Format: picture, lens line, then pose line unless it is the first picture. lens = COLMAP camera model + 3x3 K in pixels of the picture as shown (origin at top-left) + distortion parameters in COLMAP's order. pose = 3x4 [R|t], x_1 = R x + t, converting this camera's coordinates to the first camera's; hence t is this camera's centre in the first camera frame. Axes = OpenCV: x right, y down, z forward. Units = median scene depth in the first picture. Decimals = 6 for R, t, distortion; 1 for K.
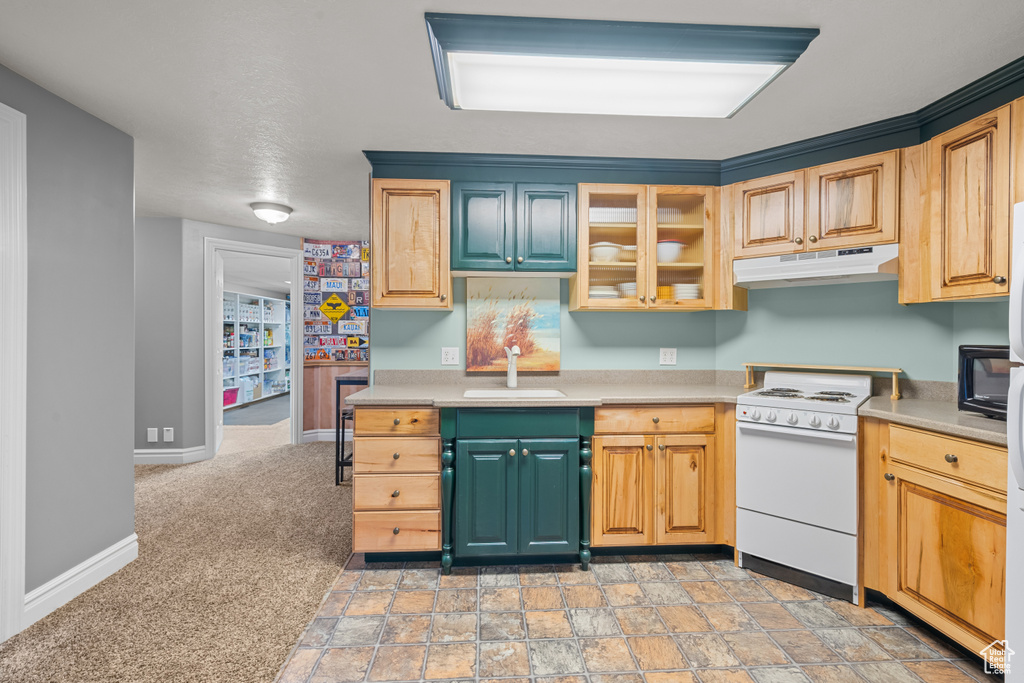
lens RADIAL K [[469.6, 0, 509.5], [0, 469.6, 341.8], [0, 0, 1]] dist [0.002329, 0.003890]
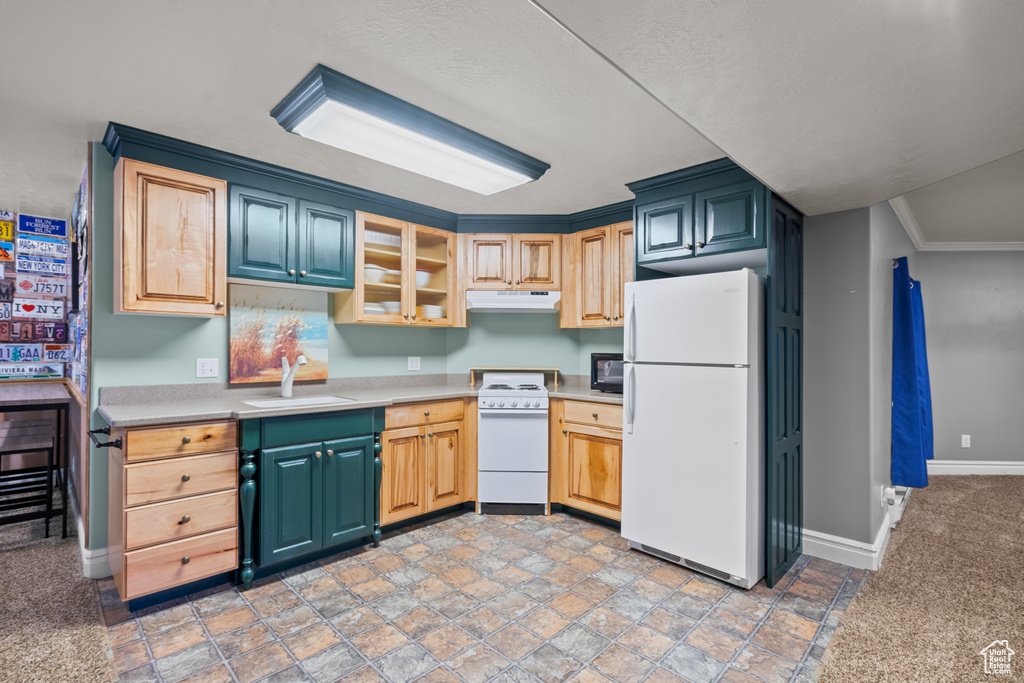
lens RADIAL K [[469.6, 0, 519.9], [0, 469.6, 352.3], [0, 0, 1]] dist [0.002329, 0.003890]
pose [[0.737372, -0.003550, 0.675478, -0.362265], [0.002112, 0.999993, 0.002949, -0.001406], [-0.675484, -0.000748, 0.737375, -0.103260]]
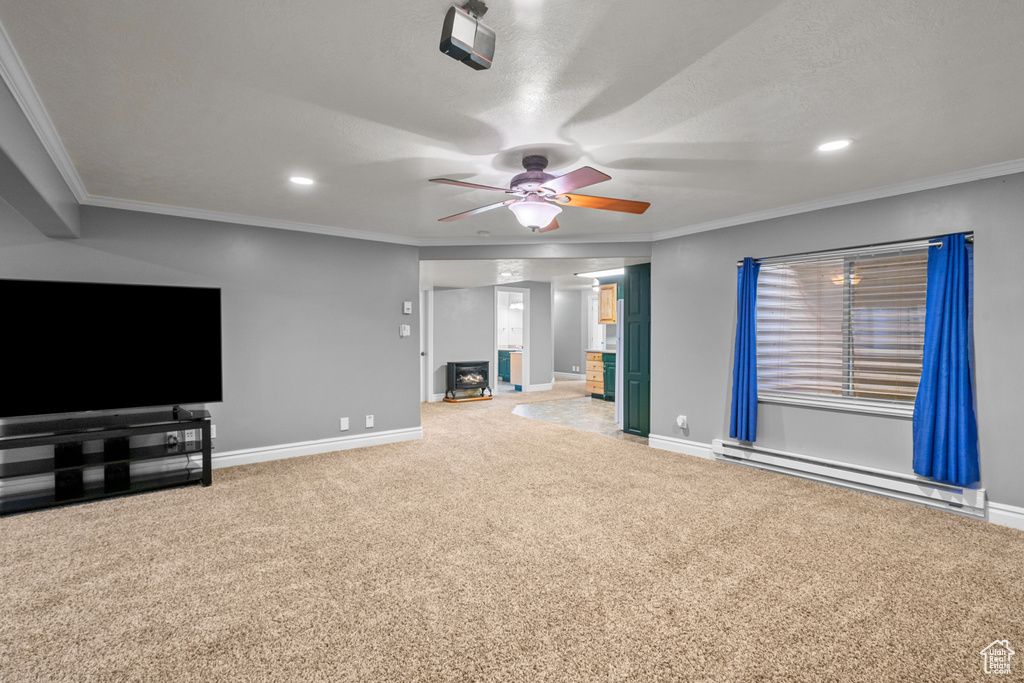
lens RADIAL K [[469.6, 0, 512.5], [0, 469.6, 344.3], [0, 0, 1]] dist [0.002329, 0.003890]
pose [[0.566681, 0.017059, -0.823761, 2.292070], [-0.010241, 0.999854, 0.013661, 0.031319], [0.823873, 0.000694, 0.566773, -1.514522]]
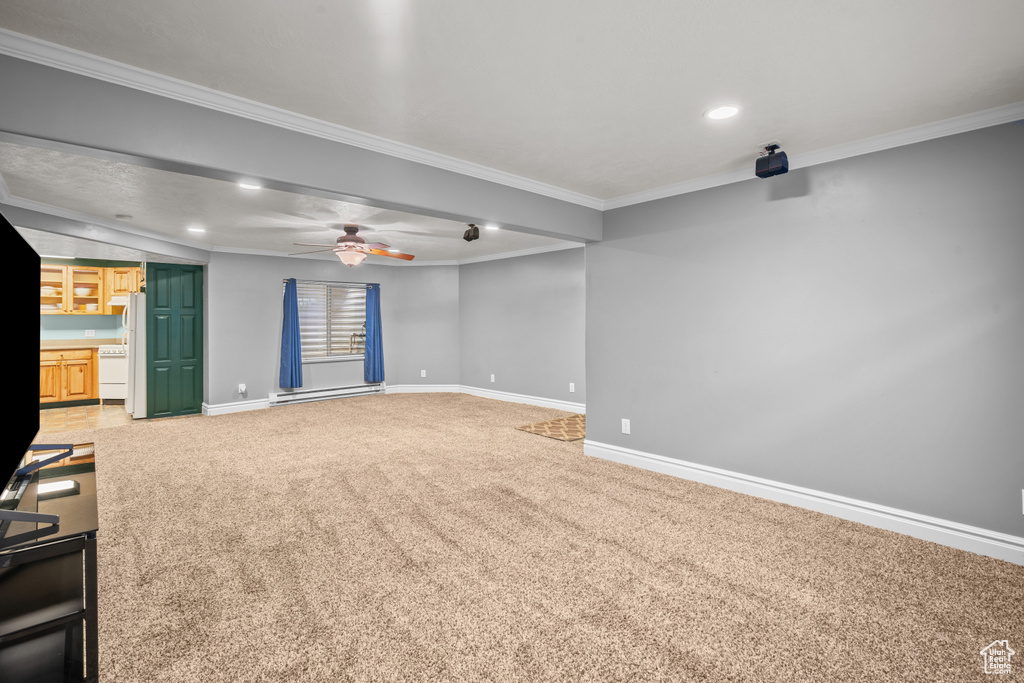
lens RADIAL K [[469.6, 0, 497.3], [0, 469.6, 318.7], [0, 0, 1]] dist [0.002329, 0.003890]
pose [[0.788952, -0.005842, 0.614428, 0.639046], [0.018293, 0.999735, -0.013984, 0.037695], [-0.614183, 0.022272, 0.788849, -2.818565]]
